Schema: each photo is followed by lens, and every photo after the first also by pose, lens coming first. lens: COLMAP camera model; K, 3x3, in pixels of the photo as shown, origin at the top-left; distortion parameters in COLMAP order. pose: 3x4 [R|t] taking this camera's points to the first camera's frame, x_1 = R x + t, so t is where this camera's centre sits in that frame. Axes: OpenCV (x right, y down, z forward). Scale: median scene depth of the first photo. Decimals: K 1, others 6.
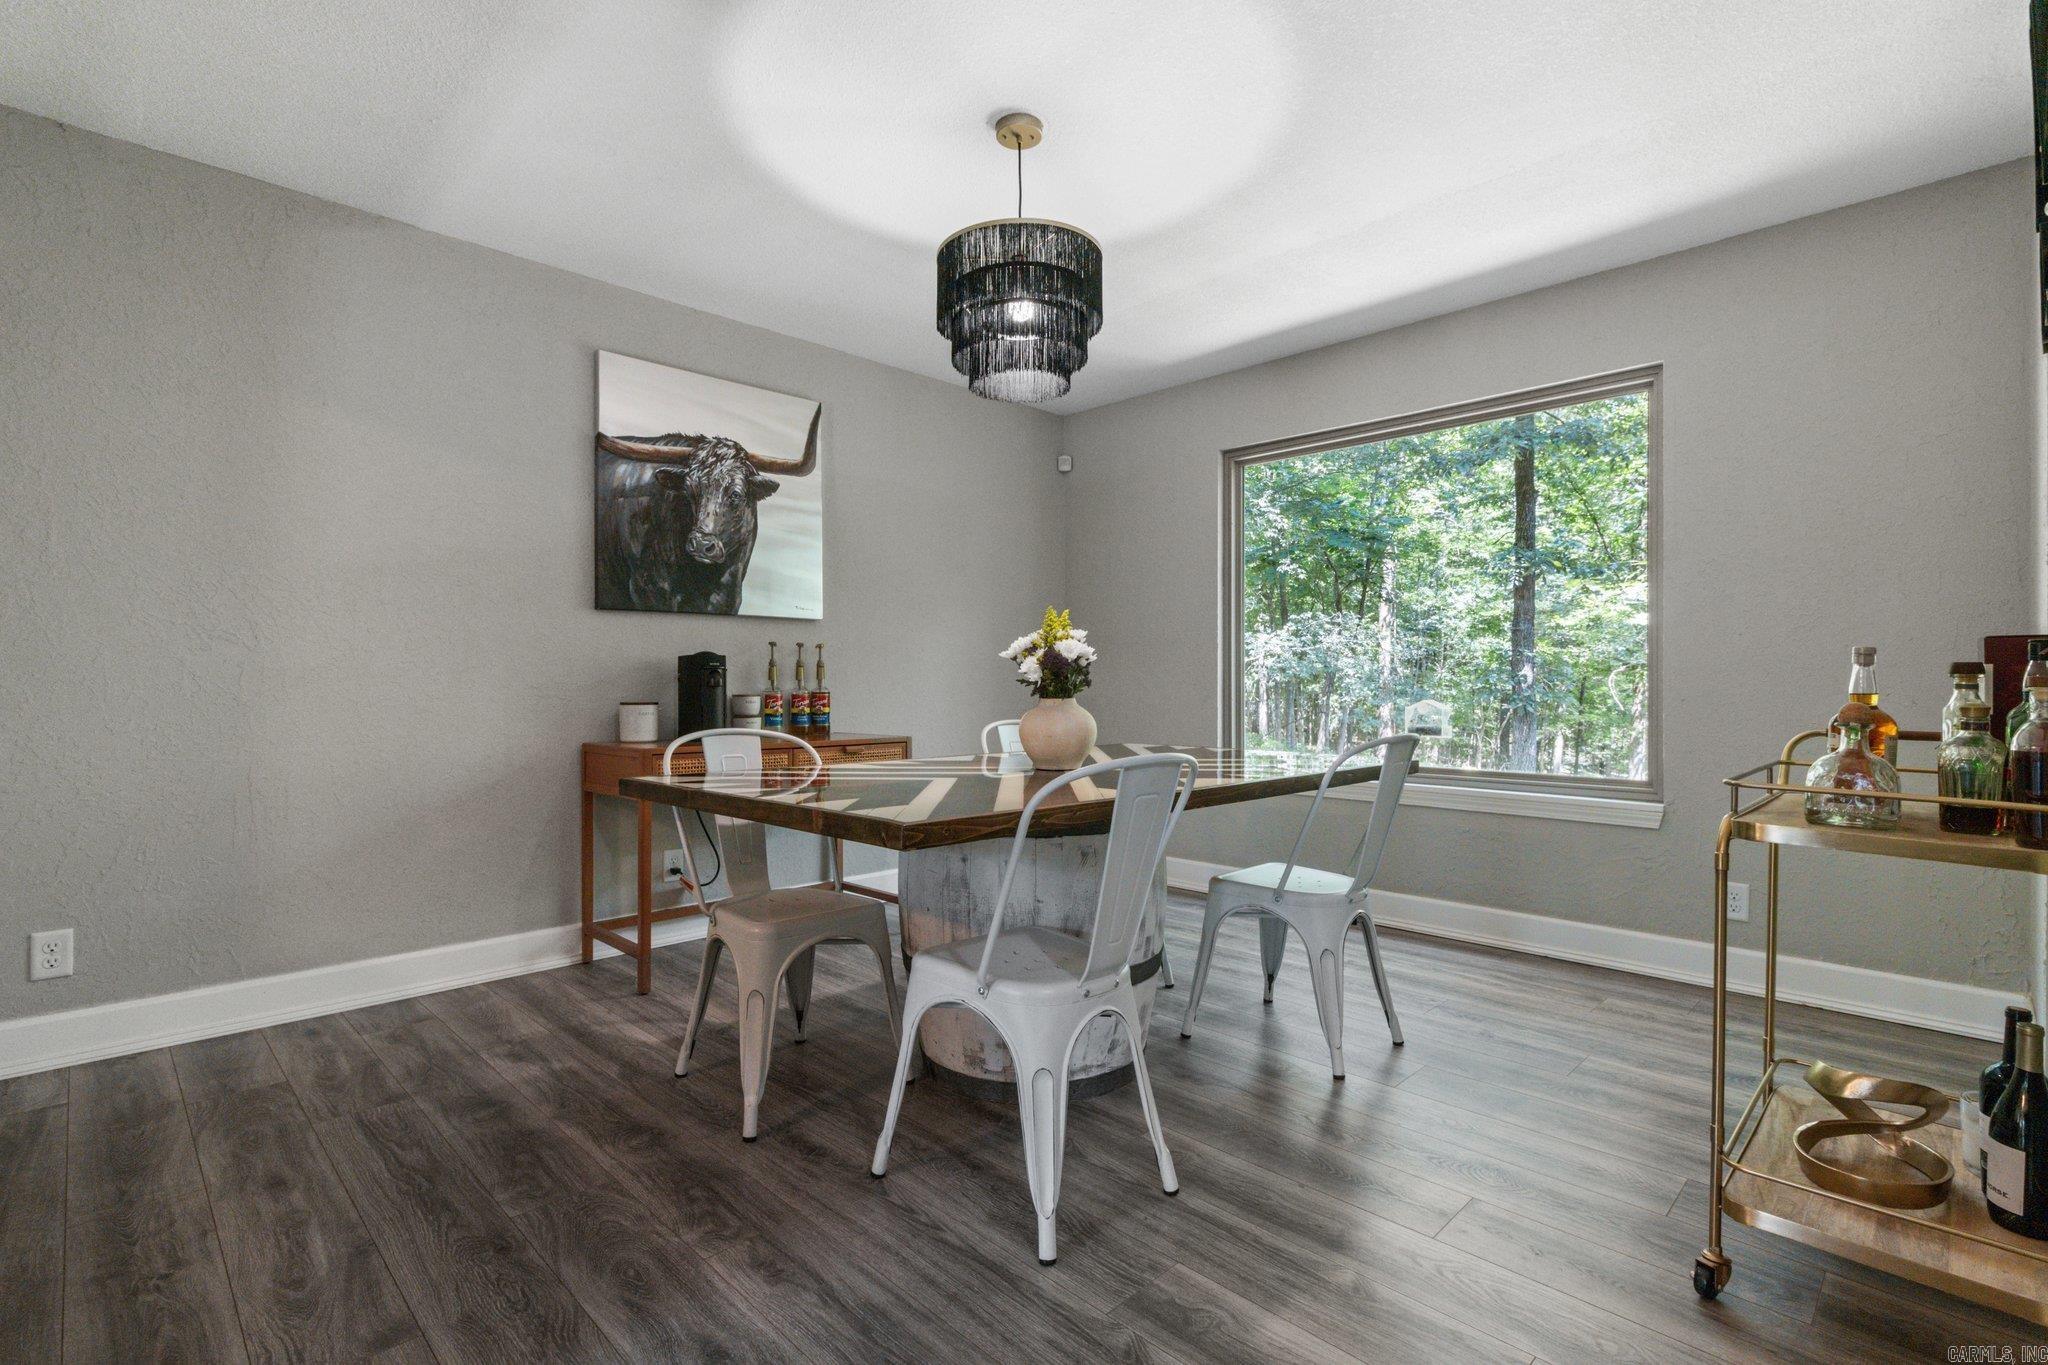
lens RADIAL K [[949.4, 0, 1020.5], [0, 949.4, 676.4], [0, 0, 1]] dist [0.004579, 0.001144]
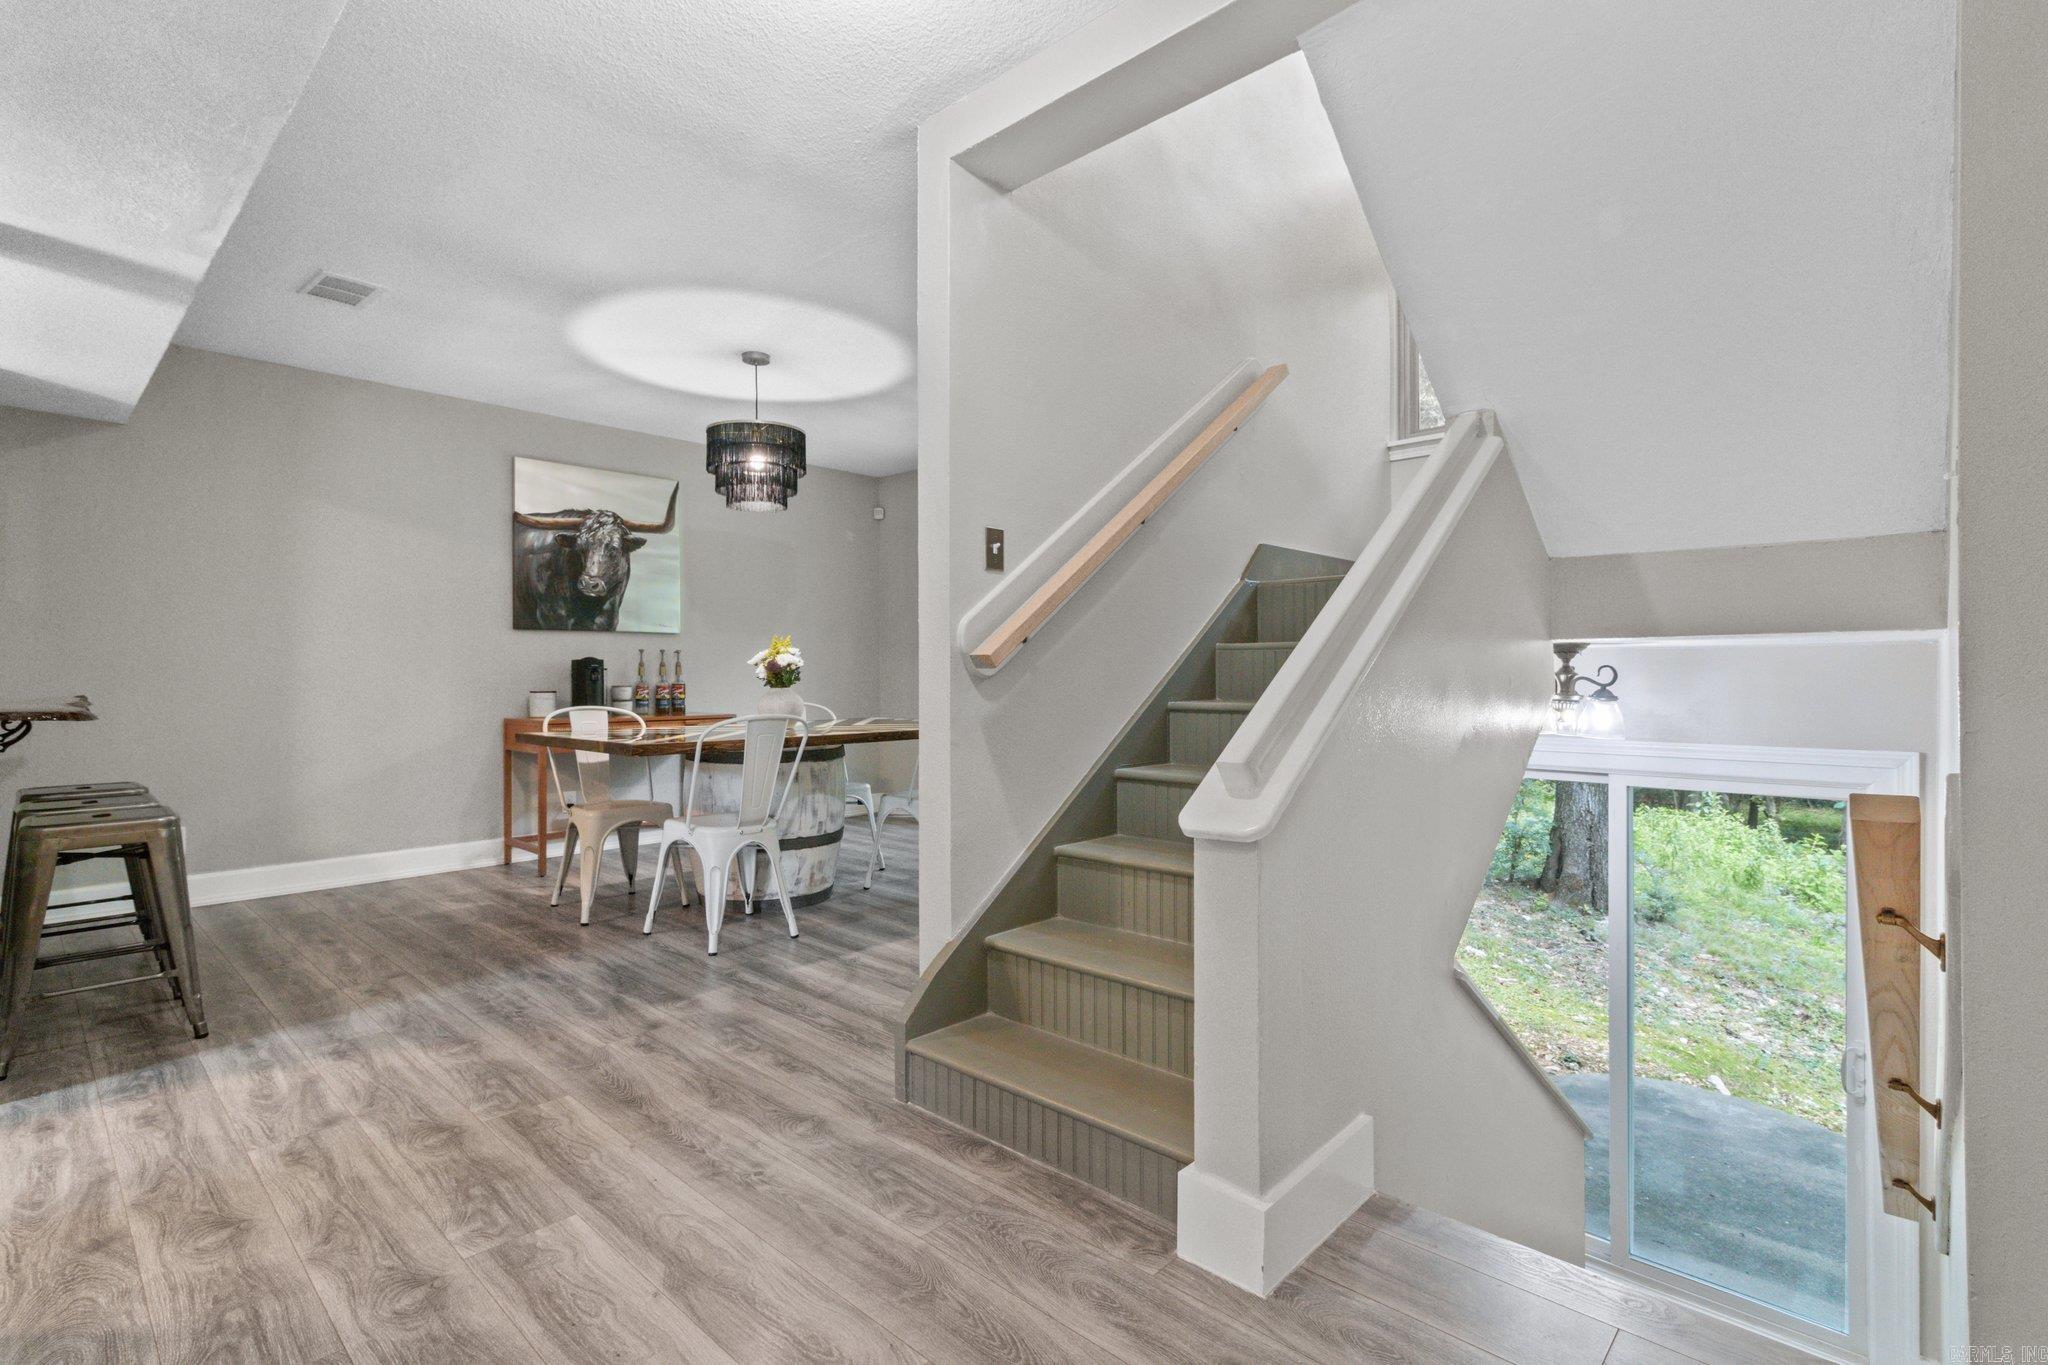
lens RADIAL K [[949.4, 0, 1032.3], [0, 949.4, 668.1], [0, 0, 1]] dist [0.004579, 0.001144]
pose [[0.998919, -0.000787, 0.046480, 0.293389], [0.000633, 0.999994, 0.003334, -0.013158], [-0.046482, -0.003301, 0.998914, -0.523496]]
